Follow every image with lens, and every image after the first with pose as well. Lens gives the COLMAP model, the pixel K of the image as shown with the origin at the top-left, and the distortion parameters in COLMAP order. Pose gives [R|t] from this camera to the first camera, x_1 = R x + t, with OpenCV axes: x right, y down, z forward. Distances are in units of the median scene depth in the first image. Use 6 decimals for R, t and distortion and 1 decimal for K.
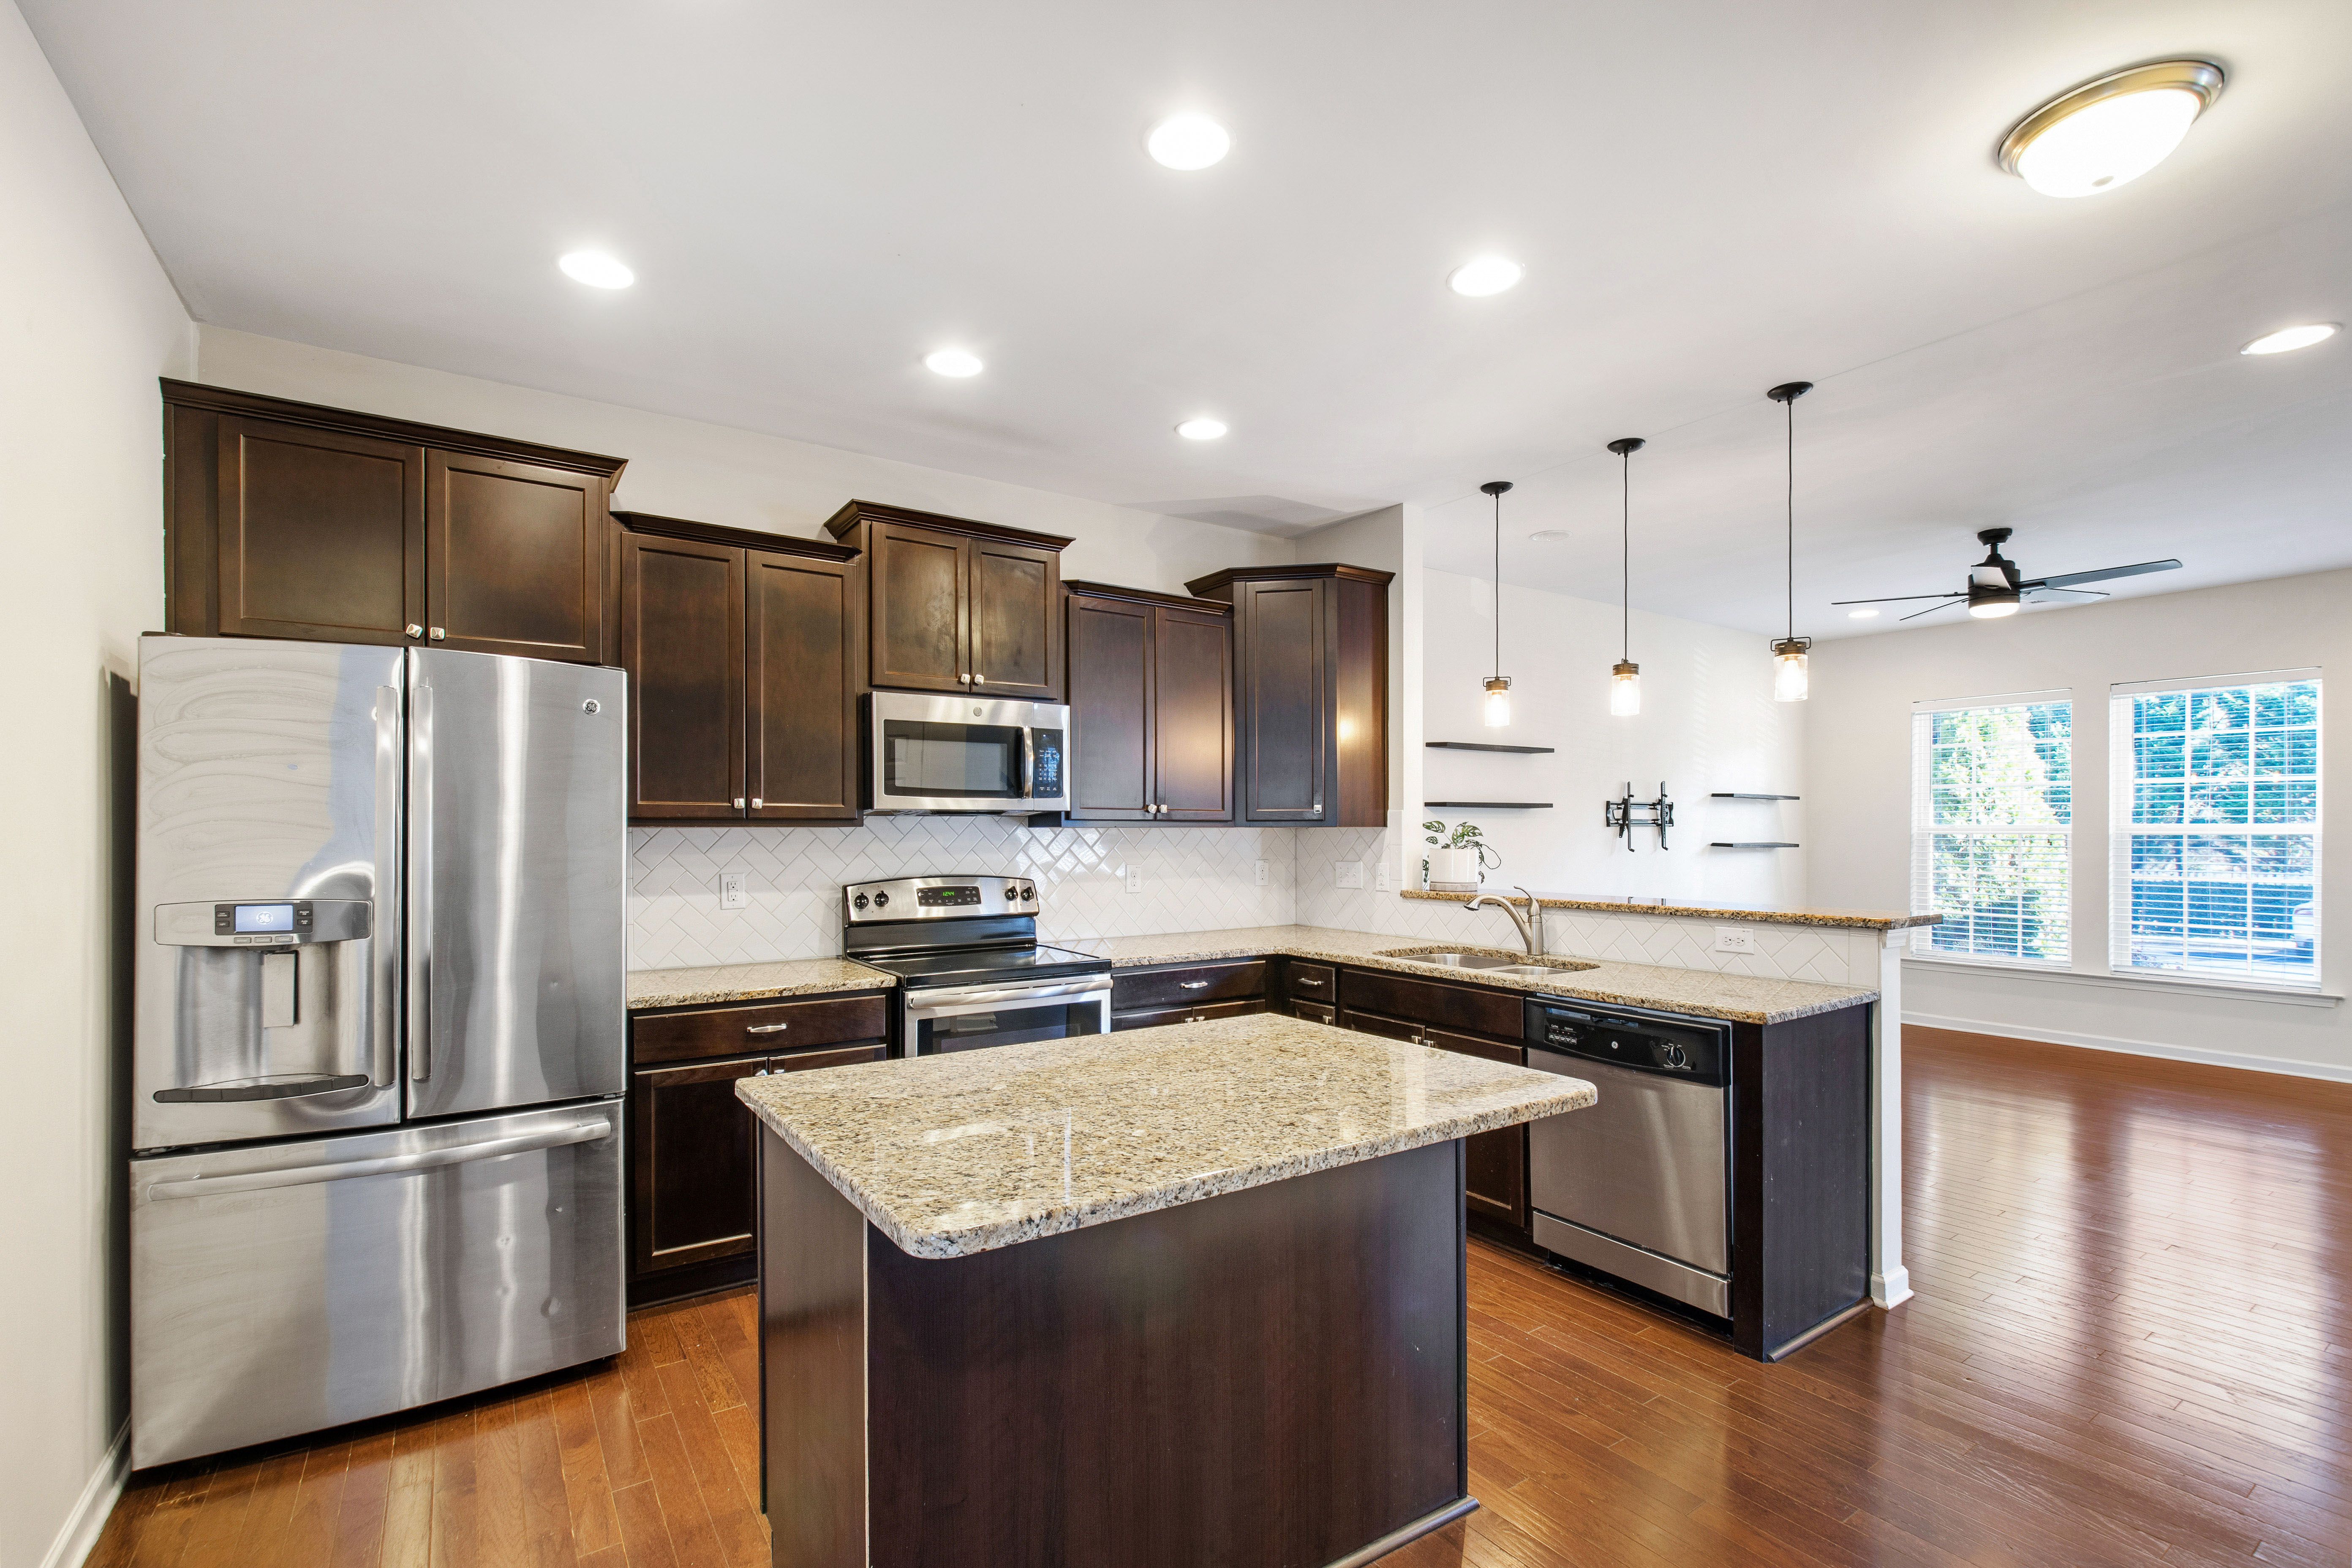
lens RADIAL K [[1055.0, 0, 1141.7], [0, 1055.0, 830.9], [0, 0, 1]] dist [-0.000767, -0.003028]
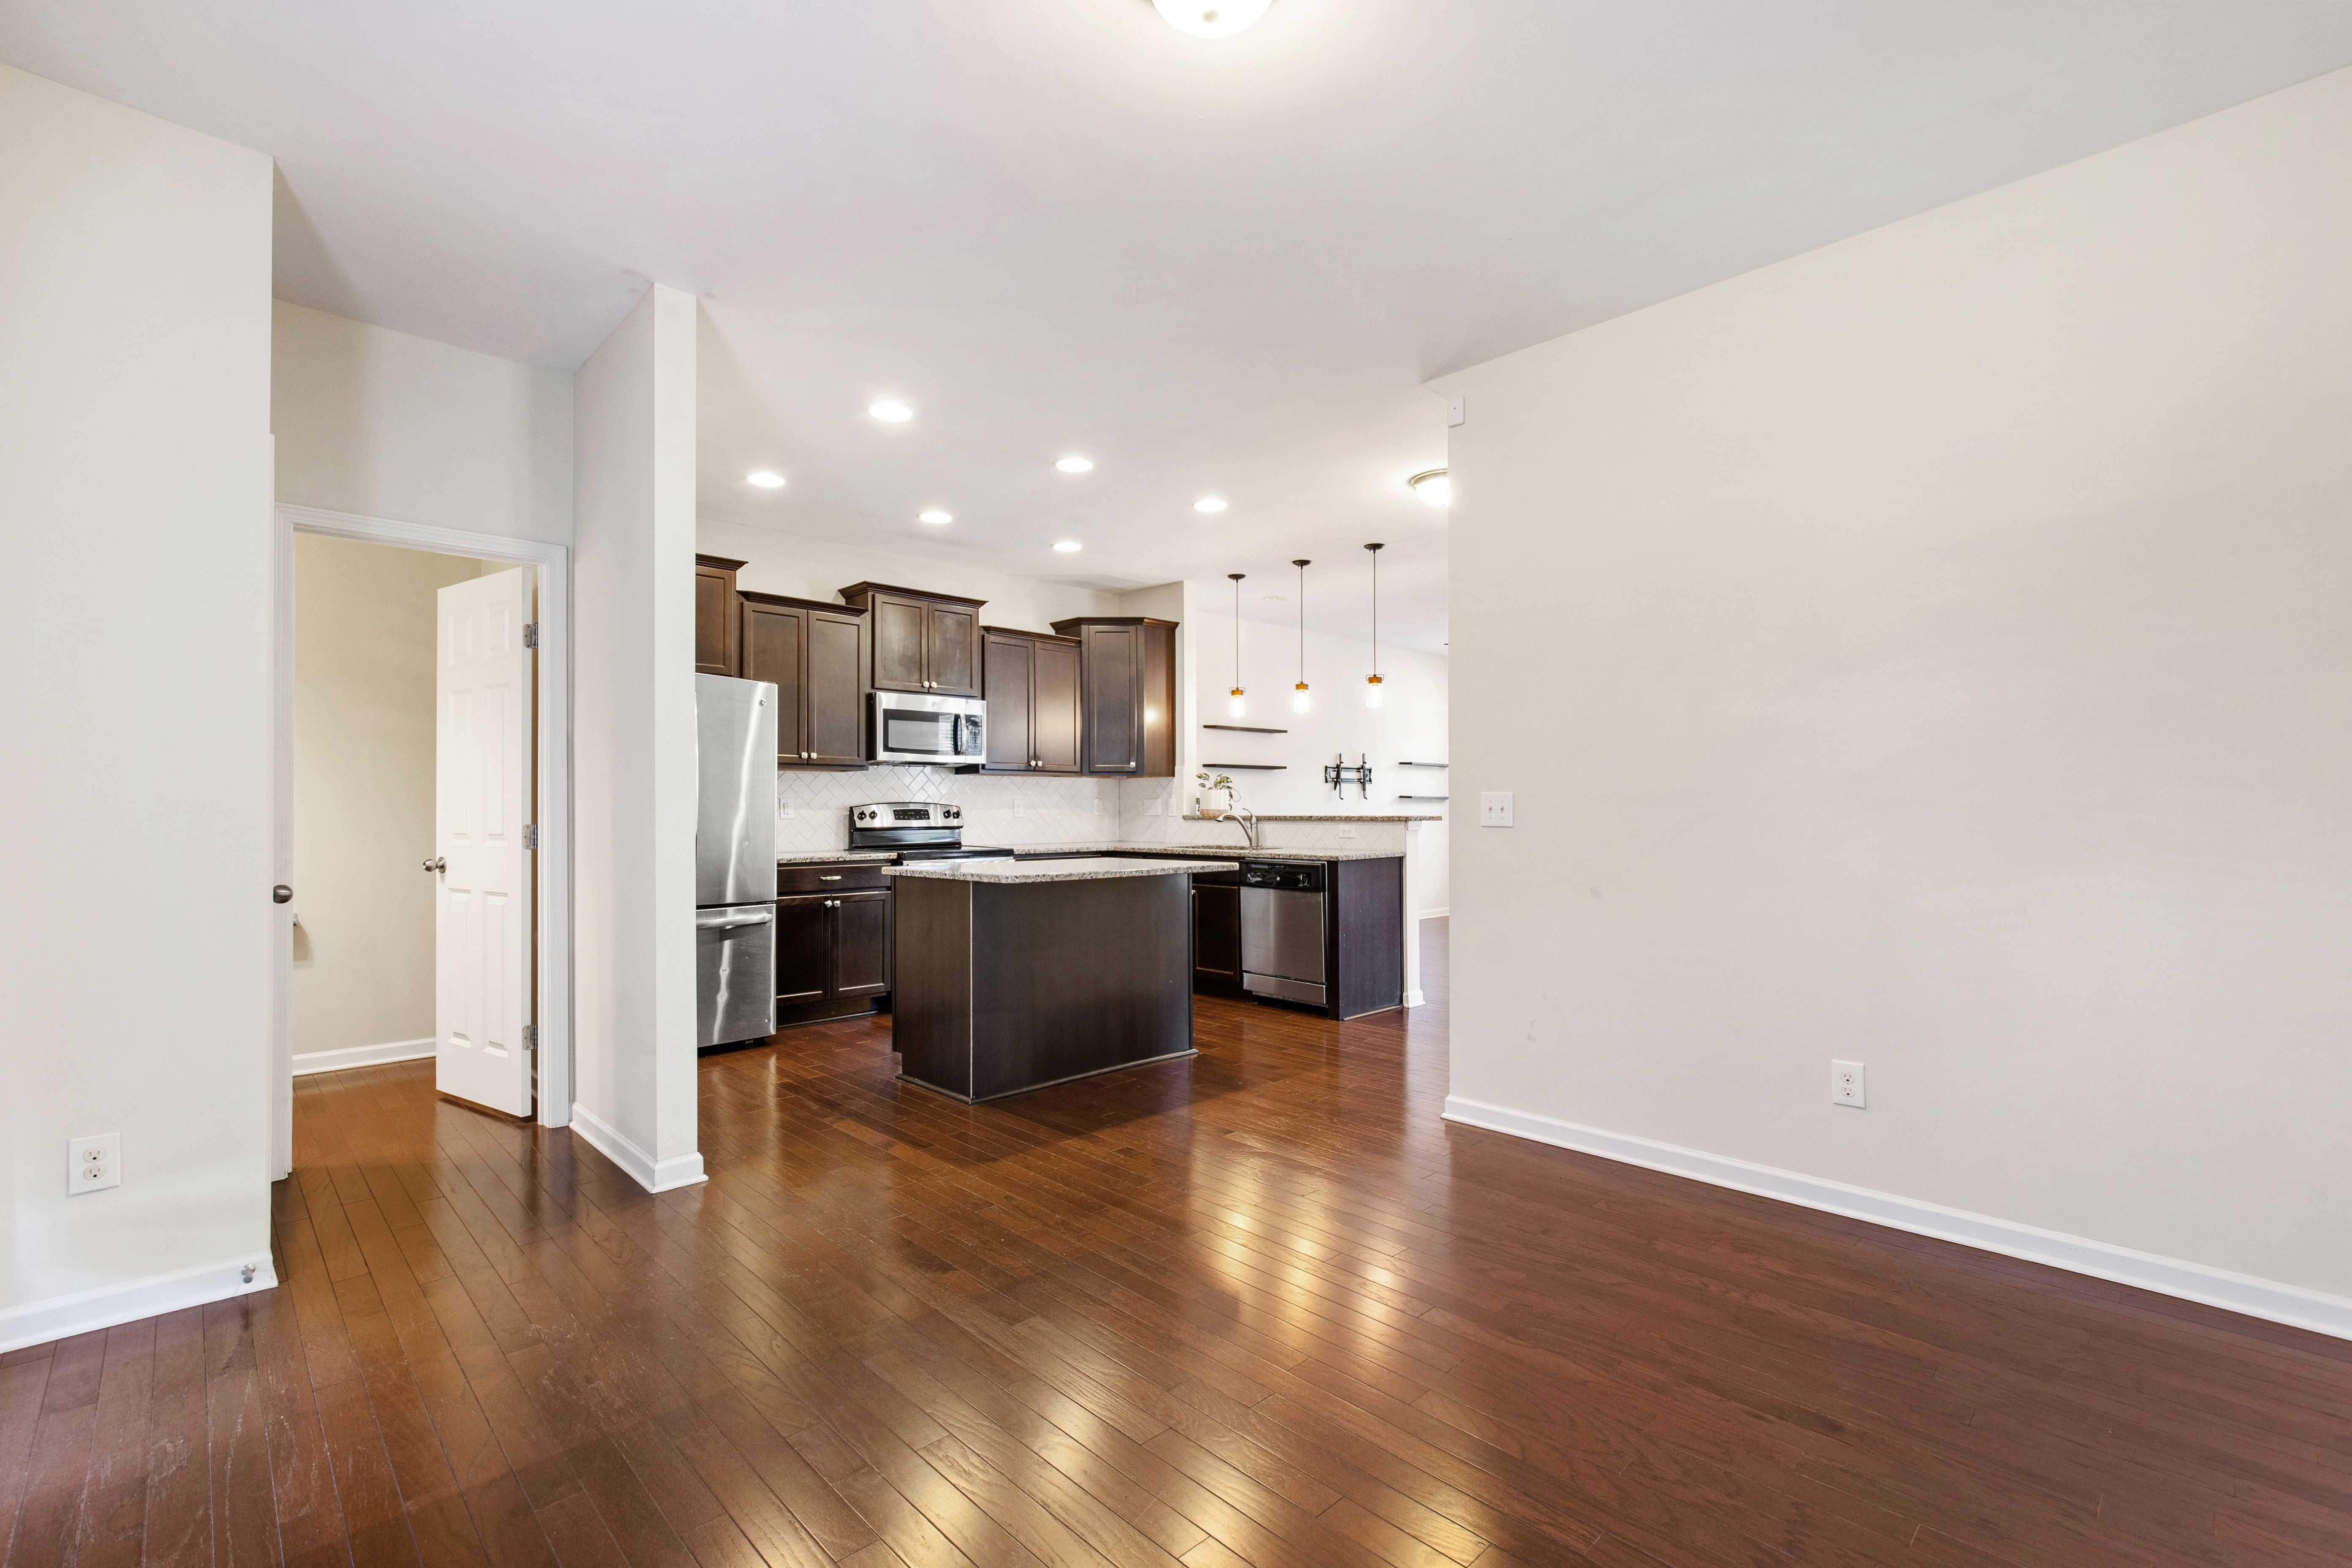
lens RADIAL K [[1055.0, 0, 1130.5], [0, 1055.0, 776.3], [0, 0, 1]] dist [-0.000767, -0.003028]
pose [[0.987862, 0.005328, 0.155240, -0.102812], [-0.000484, 0.999512, -0.031224, 0.054438], [-0.155331, 0.030770, 0.987383, -0.701804]]
